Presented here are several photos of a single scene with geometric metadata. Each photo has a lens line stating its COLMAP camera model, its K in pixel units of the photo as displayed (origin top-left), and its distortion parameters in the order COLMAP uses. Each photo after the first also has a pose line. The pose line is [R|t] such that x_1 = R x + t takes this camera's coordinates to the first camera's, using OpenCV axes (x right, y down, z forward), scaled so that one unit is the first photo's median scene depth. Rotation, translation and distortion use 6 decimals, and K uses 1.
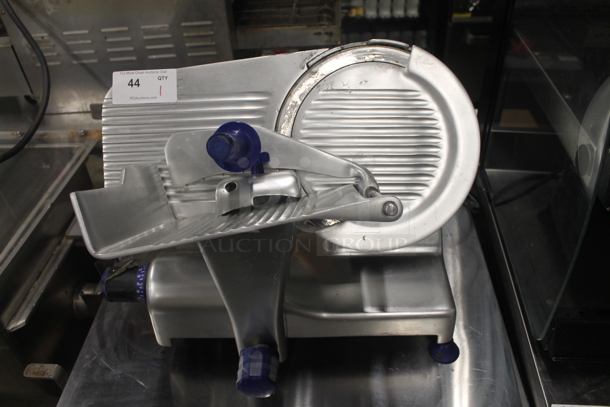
lens RADIAL K [[478.8, 0, 305.0], [0, 478.8, 203.5], [0, 0, 1]] dist [-0.093555, 0.004557]
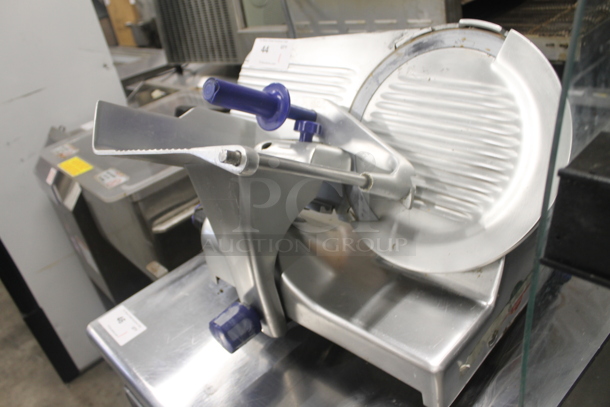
lens RADIAL K [[478.8, 0, 305.0], [0, 478.8, 203.5], [0, 0, 1]] dist [-0.093555, 0.004557]
pose [[0.720673, 0.277786, -0.635190, 0.546832], [-0.312961, 0.947903, 0.059465, 0.001329], [0.618616, 0.155935, 0.770064, 0.227147]]
